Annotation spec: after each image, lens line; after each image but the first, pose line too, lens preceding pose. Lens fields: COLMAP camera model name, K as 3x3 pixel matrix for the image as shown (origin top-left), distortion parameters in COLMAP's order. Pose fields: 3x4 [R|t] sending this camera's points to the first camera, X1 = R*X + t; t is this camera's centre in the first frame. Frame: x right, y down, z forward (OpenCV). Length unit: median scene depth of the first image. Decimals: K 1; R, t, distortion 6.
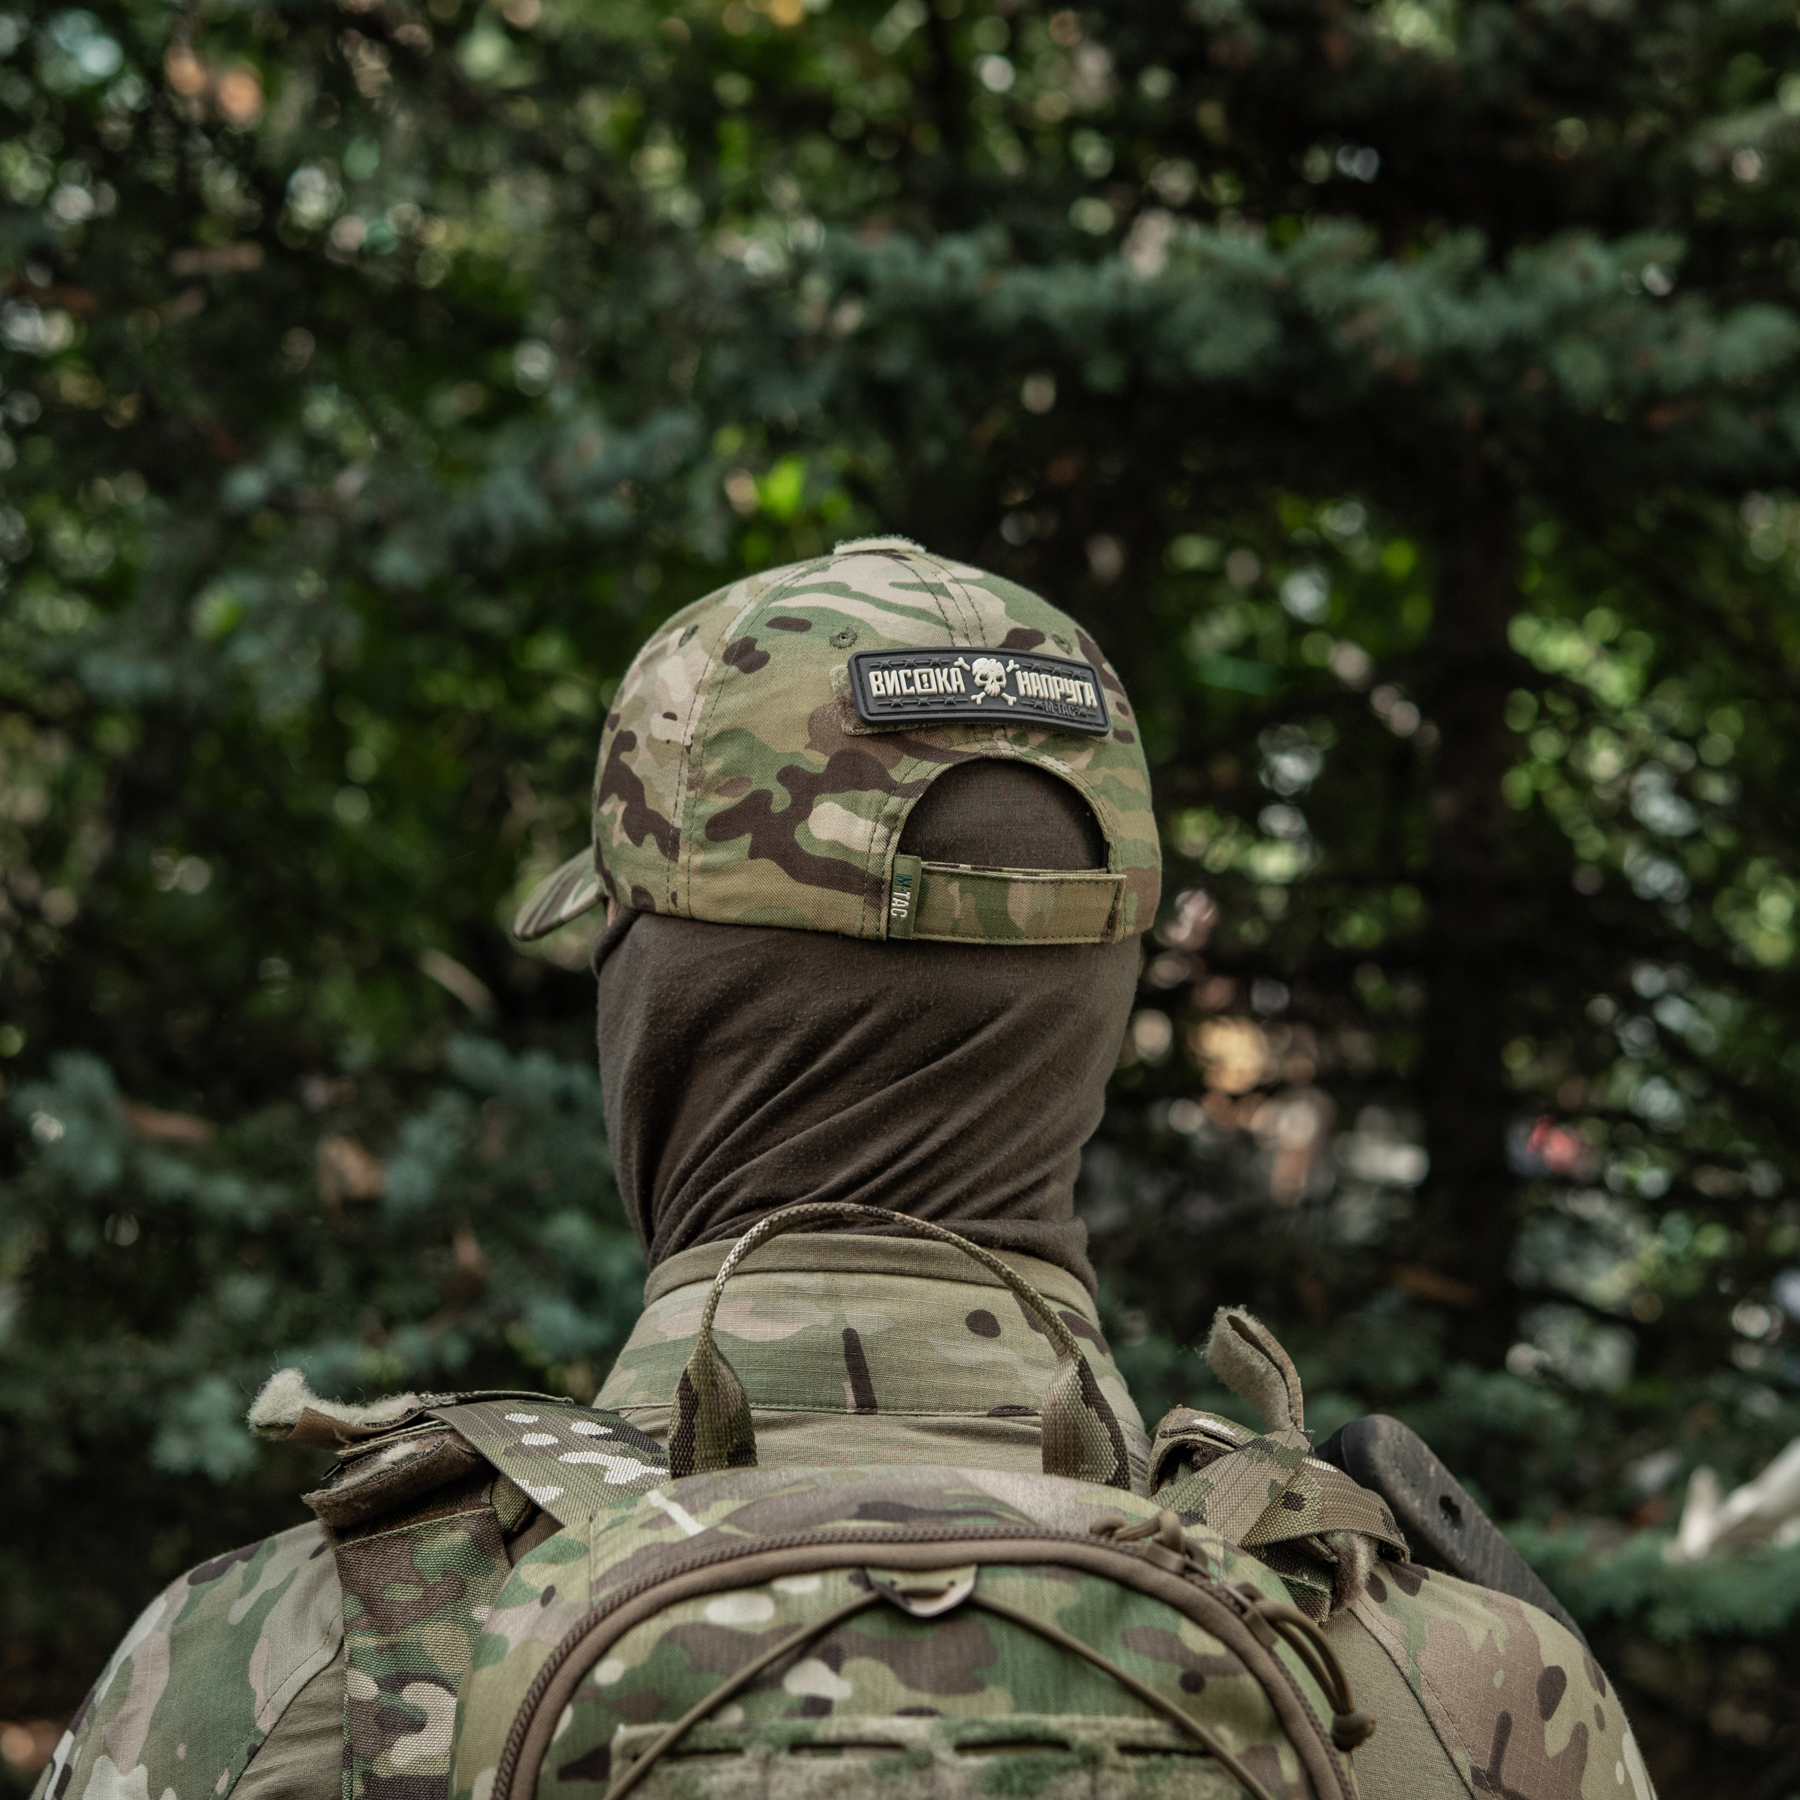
lens RADIAL K [[4450.9, 0, 900.0], [0, 4450.9, 900.0], [0, 0, 1]] dist [0.268161, 0.486720]
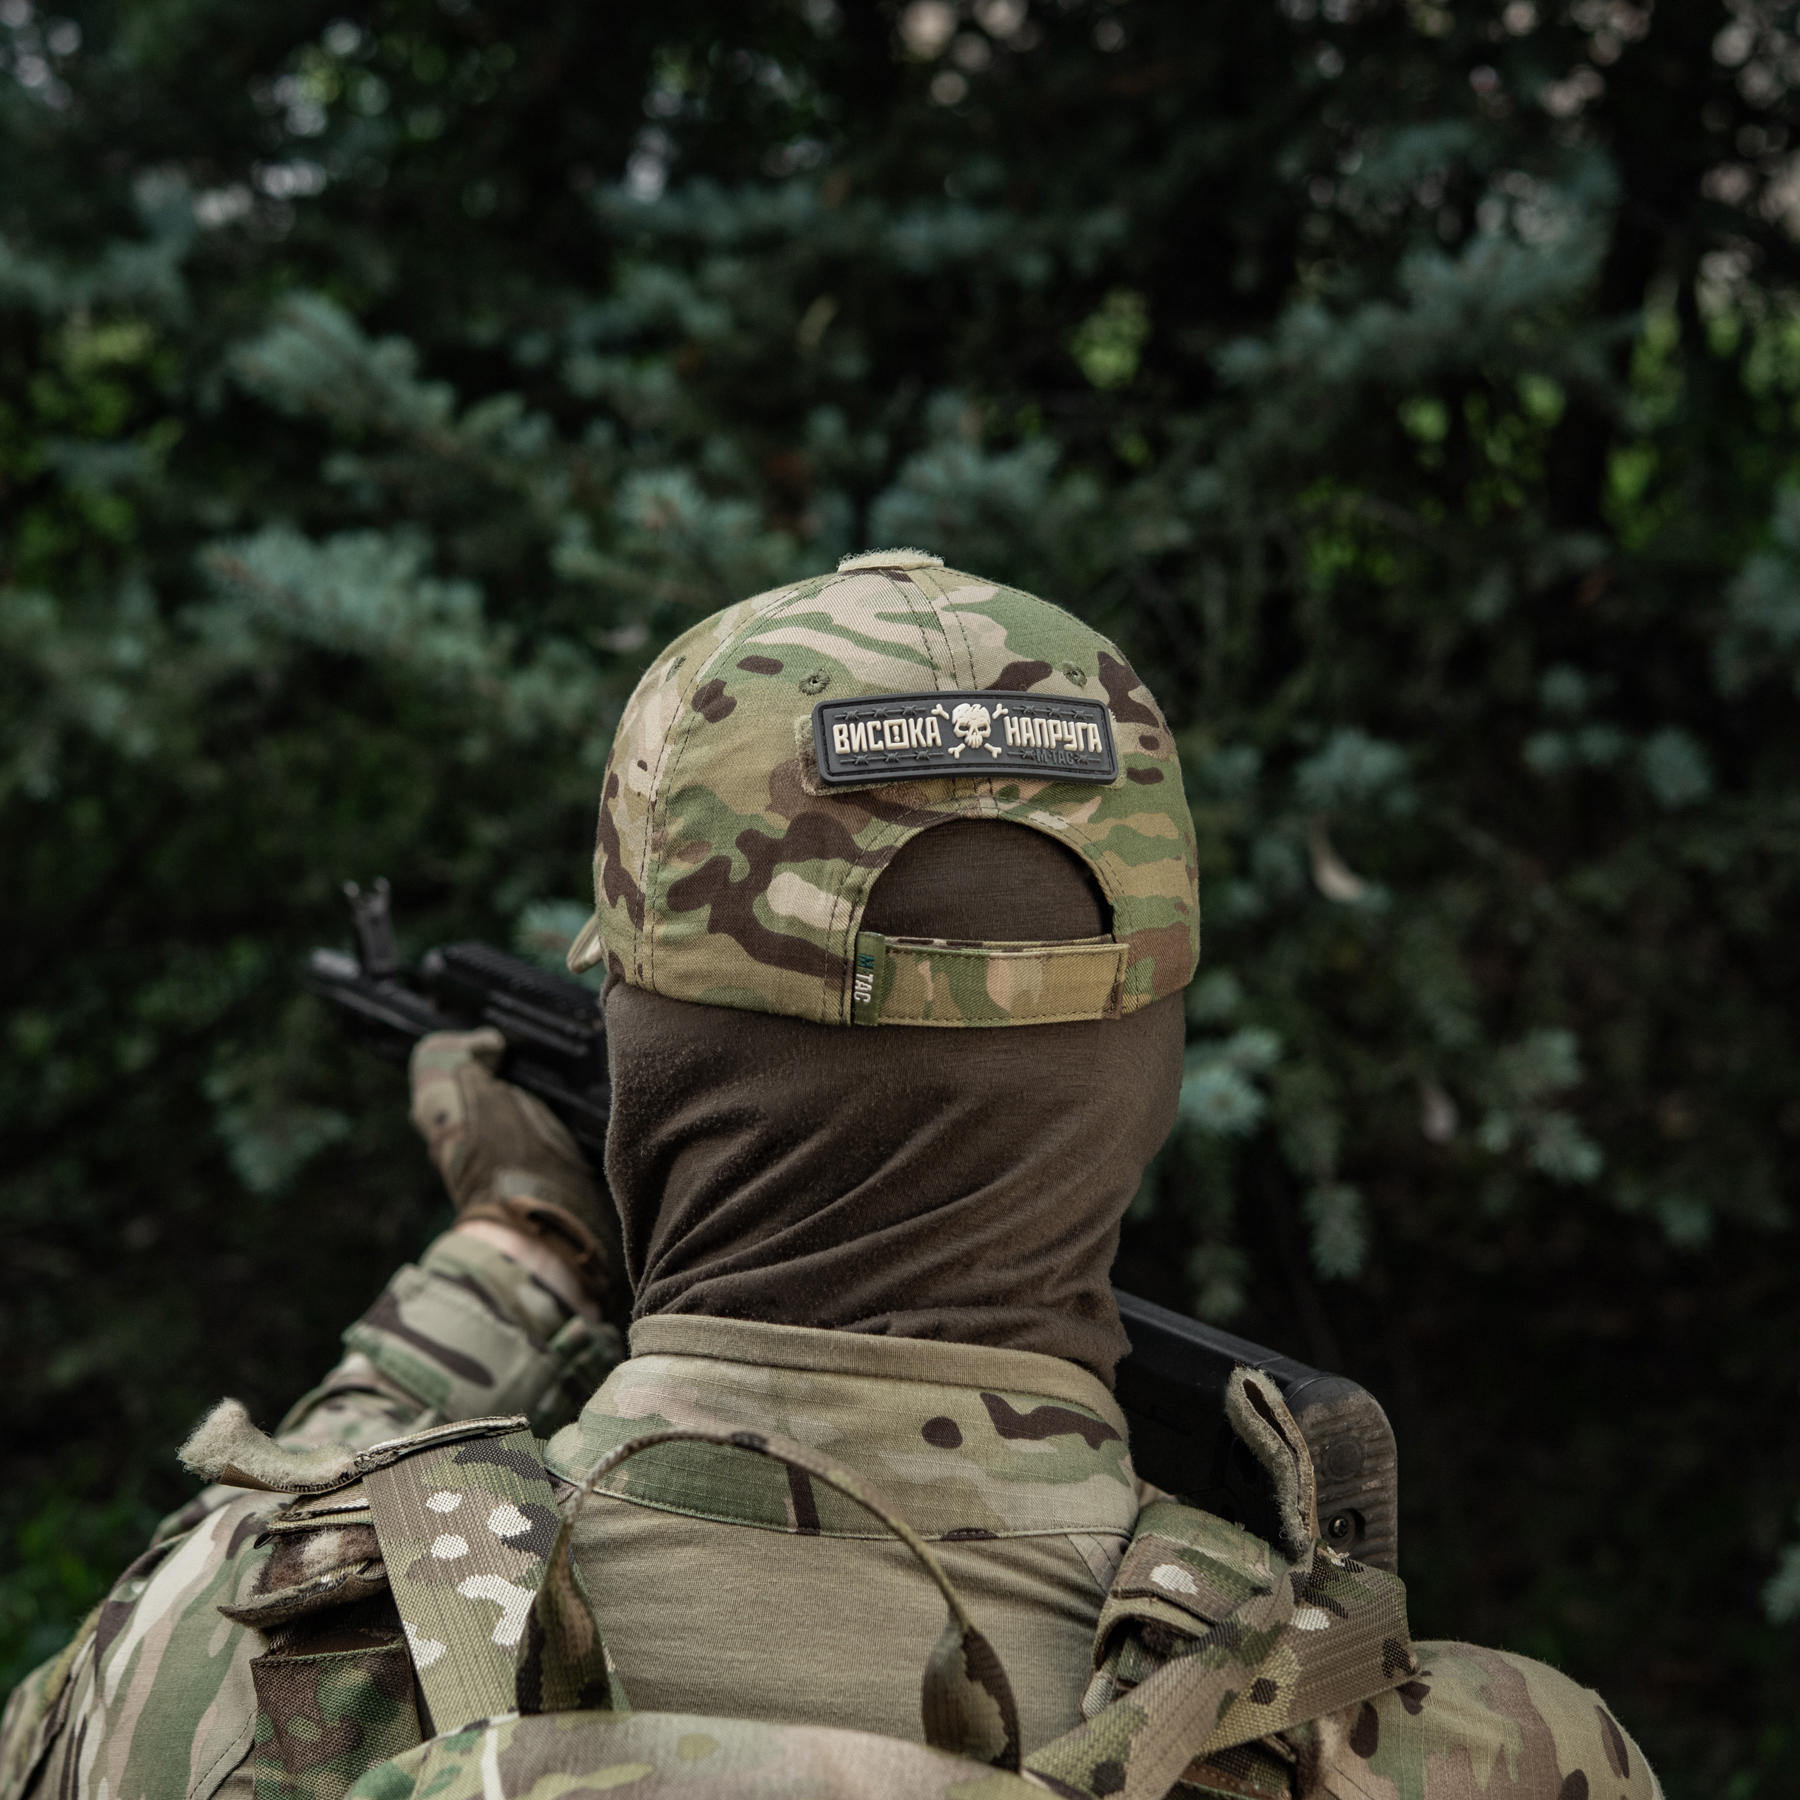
lens RADIAL K [[4450.9, 0, 900.0], [0, 4450.9, 900.0], [0, 0, 1]] dist [0.268161, 0.486720]
pose [[0.985890, -0.008668, -0.167171, 0.155167], [0.021571, 0.996911, 0.075521, -0.083034], [0.166000, -0.078062, 0.983031, 0.115993]]
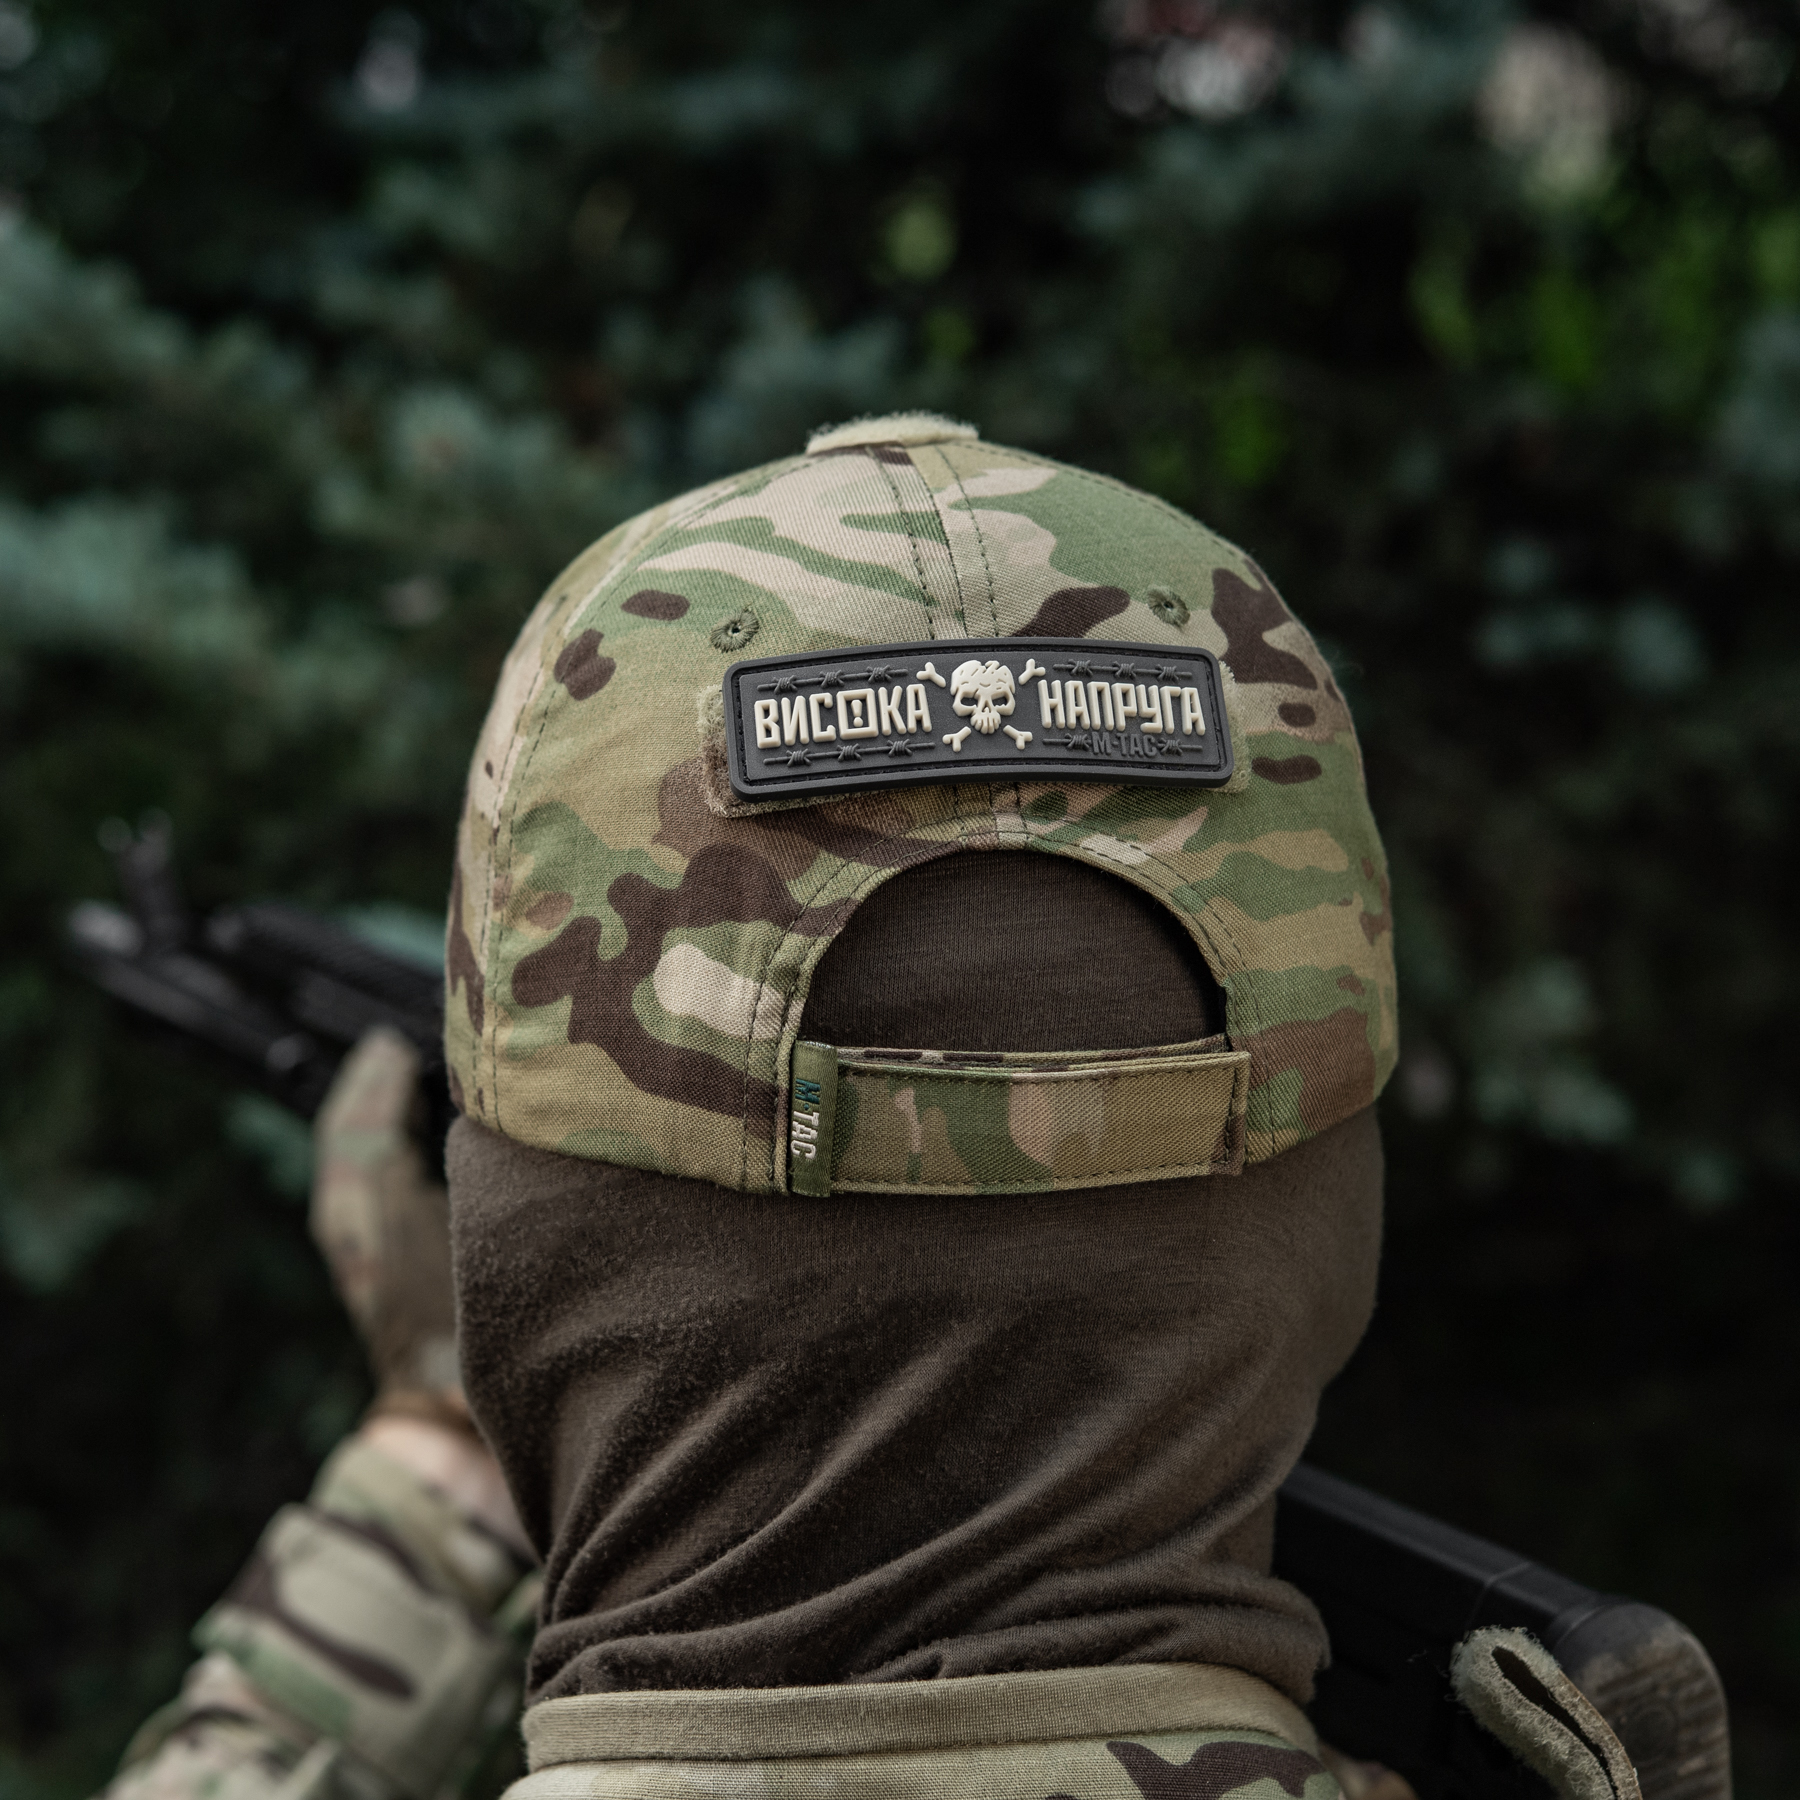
lens RADIAL K [[4450.9, 0, 900.0], [0, 4450.9, 900.0], [0, 0, 1]] dist [0.268161, 0.486720]
pose [[0.961412, -0.024316, -0.274037, 0.158574], [0.049572, 0.995094, 0.085618, -0.072343], [0.270611, -0.095899, 0.957900, 0.475435]]
